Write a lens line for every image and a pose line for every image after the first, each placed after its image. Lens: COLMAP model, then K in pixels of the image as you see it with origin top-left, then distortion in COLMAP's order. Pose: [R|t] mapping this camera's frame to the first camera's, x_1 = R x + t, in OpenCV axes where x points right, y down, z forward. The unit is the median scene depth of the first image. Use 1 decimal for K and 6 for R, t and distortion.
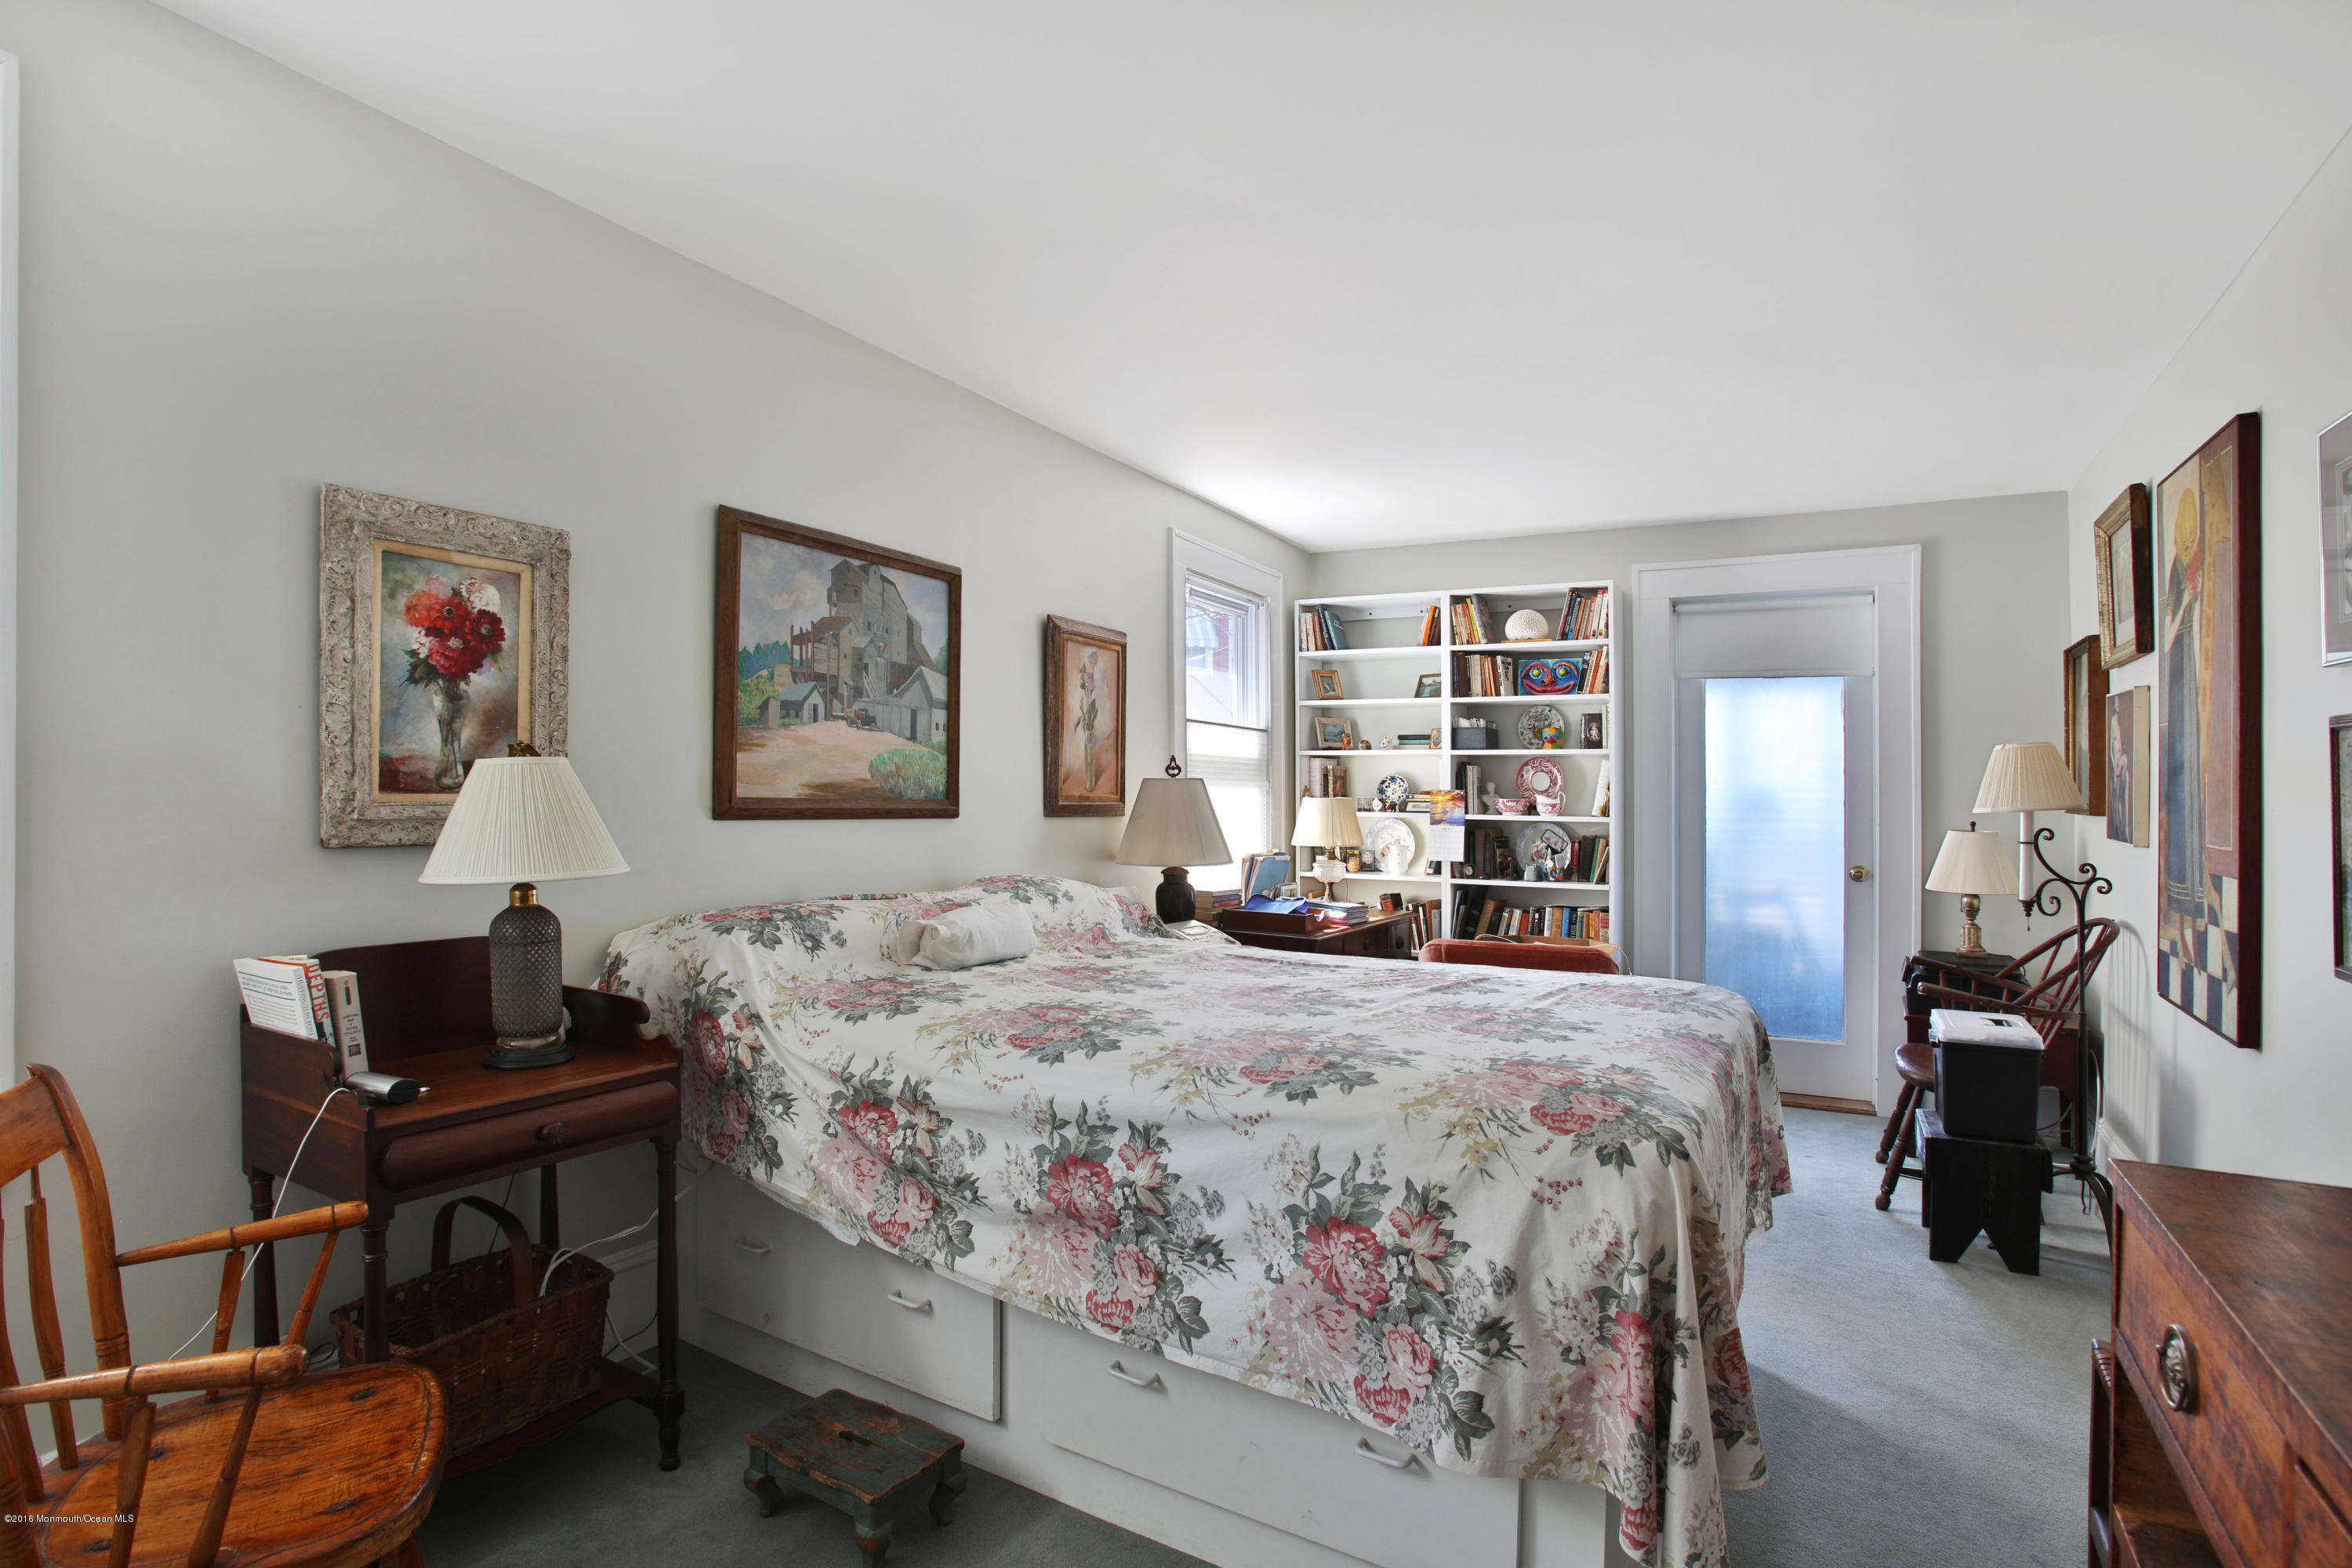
lens RADIAL K [[1238.6, 0, 1255.1], [0, 1238.6, 798.5], [0, 0, 1]] dist [-0.002627, -0.000301]
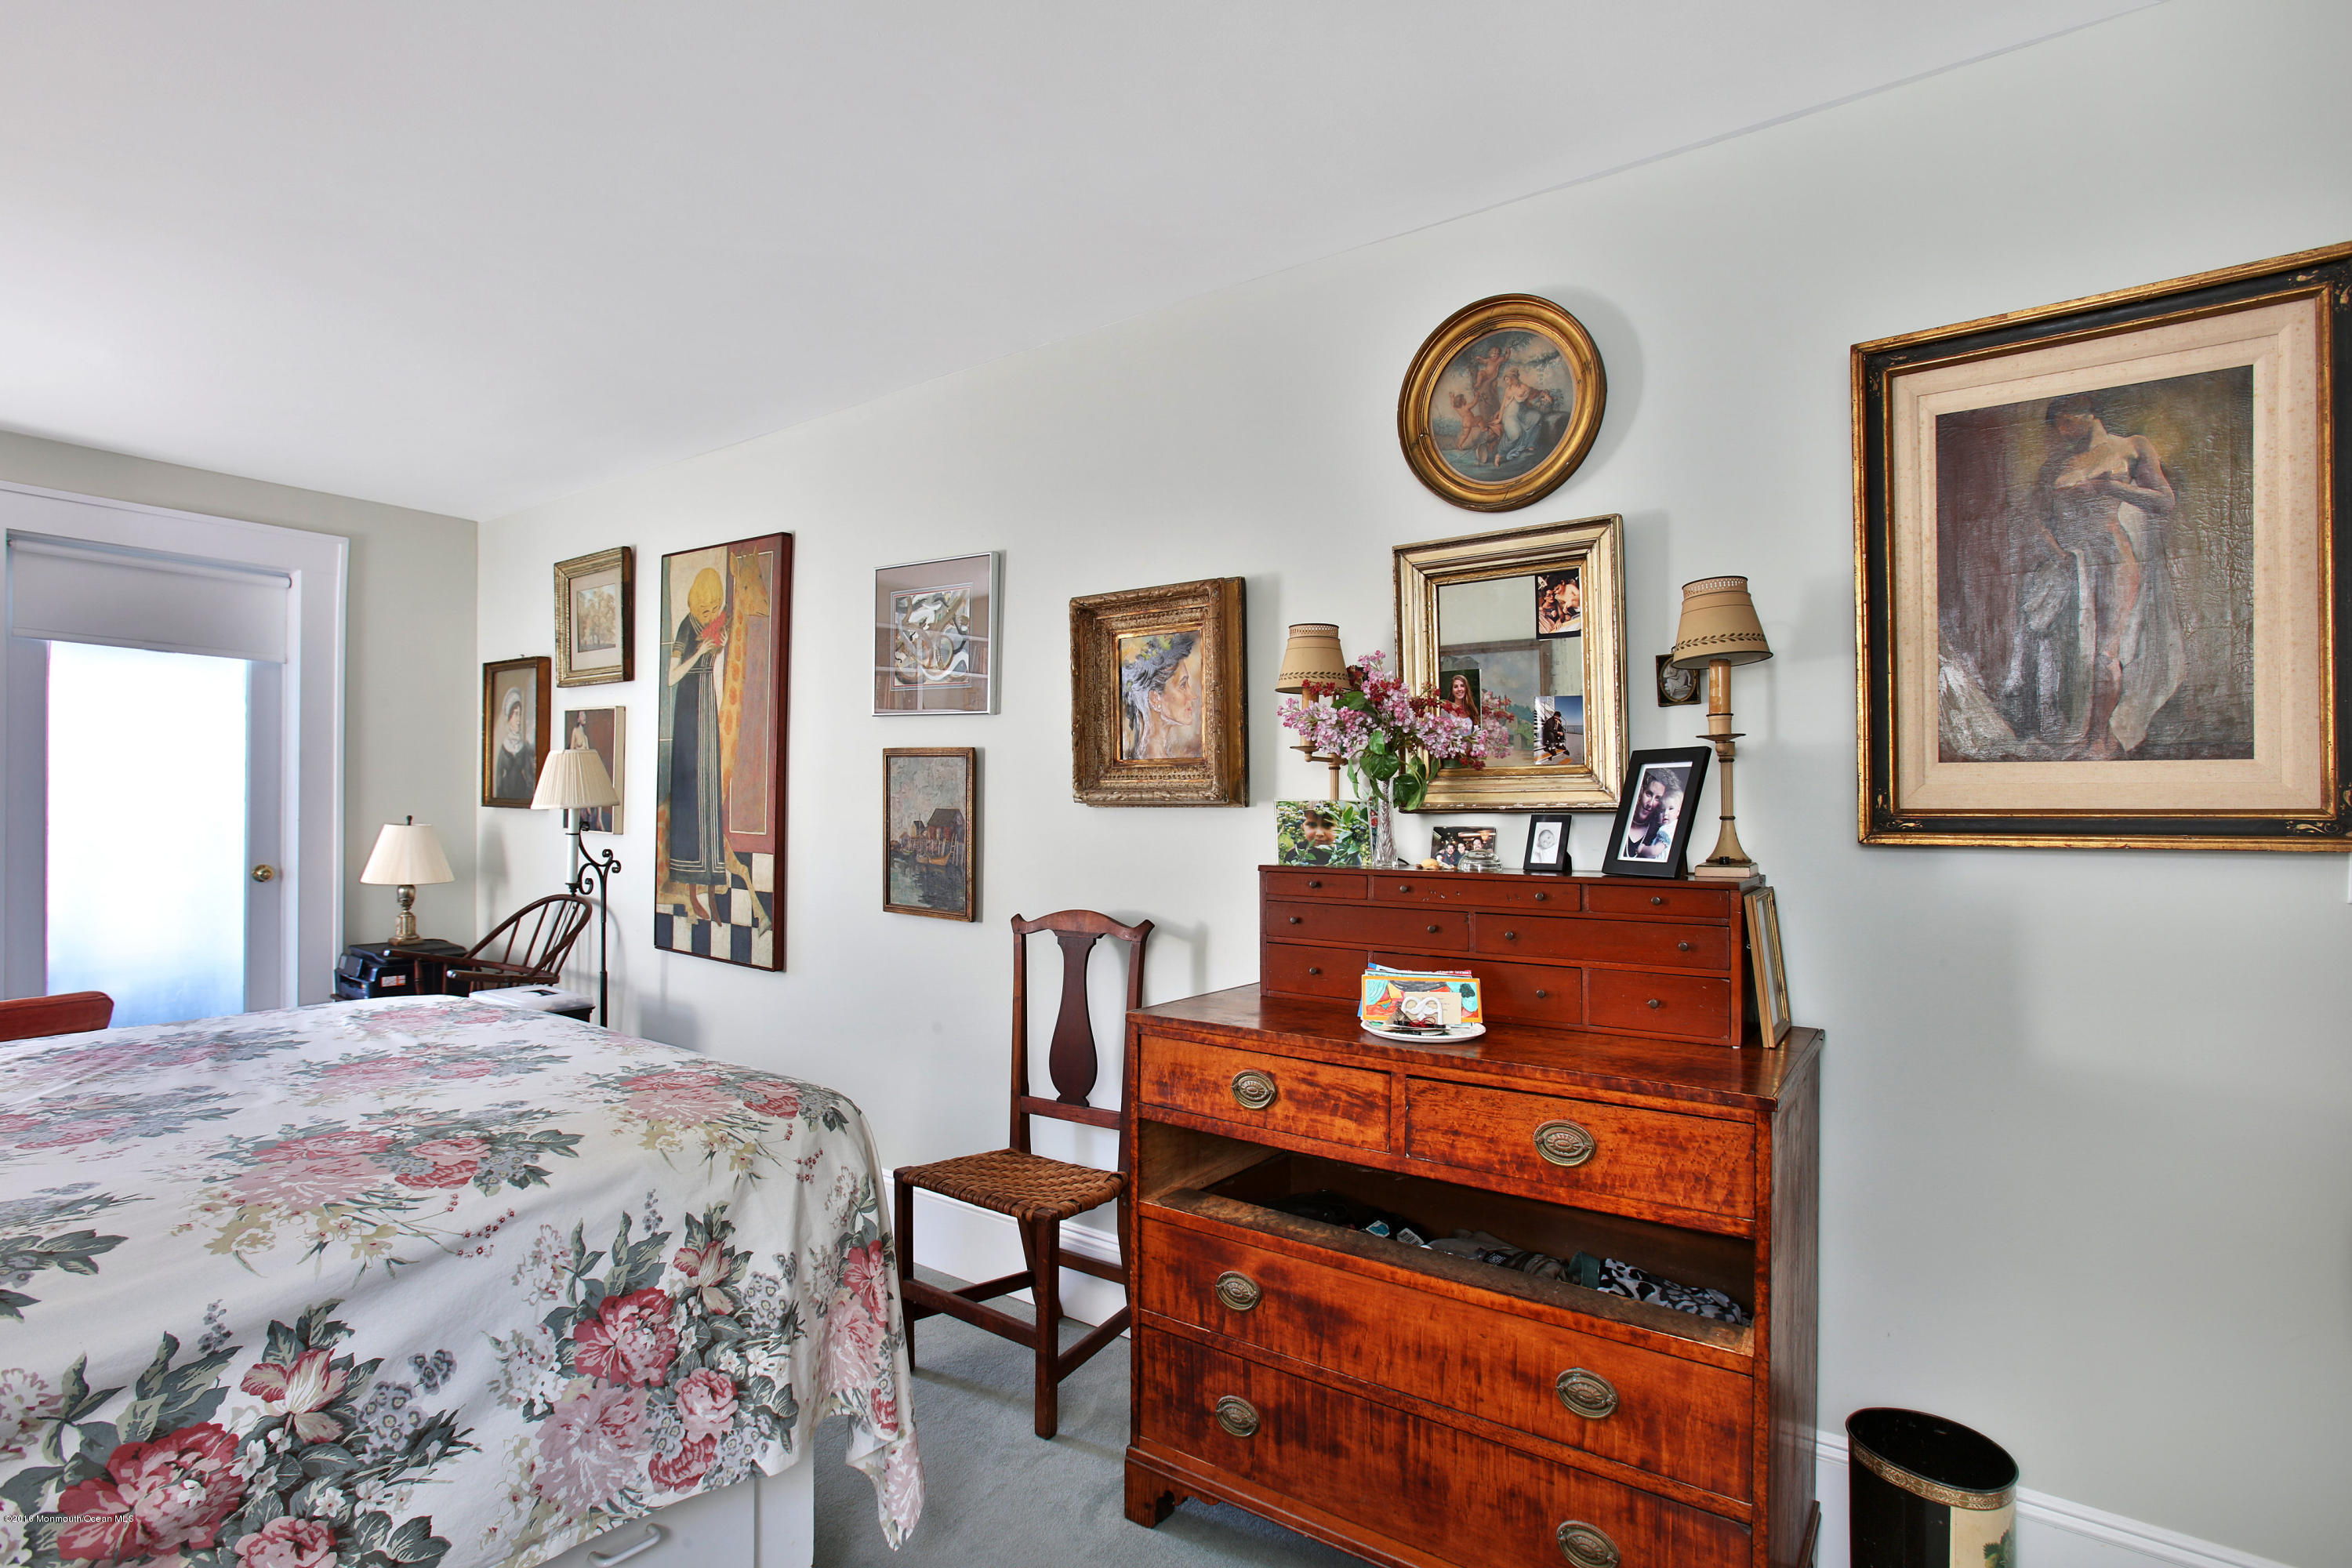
lens RADIAL K [[1136.6, 0, 1176.0], [0, 1136.6, 784.0], [0, 0, 1]] dist [-0.002085, 0.027901]
pose [[0.165707, 0.011050, 0.986113, -0.646447], [-0.010587, 0.999900, -0.009426, -0.013712], [-0.986118, -0.008878, 0.165808, 0.479071]]
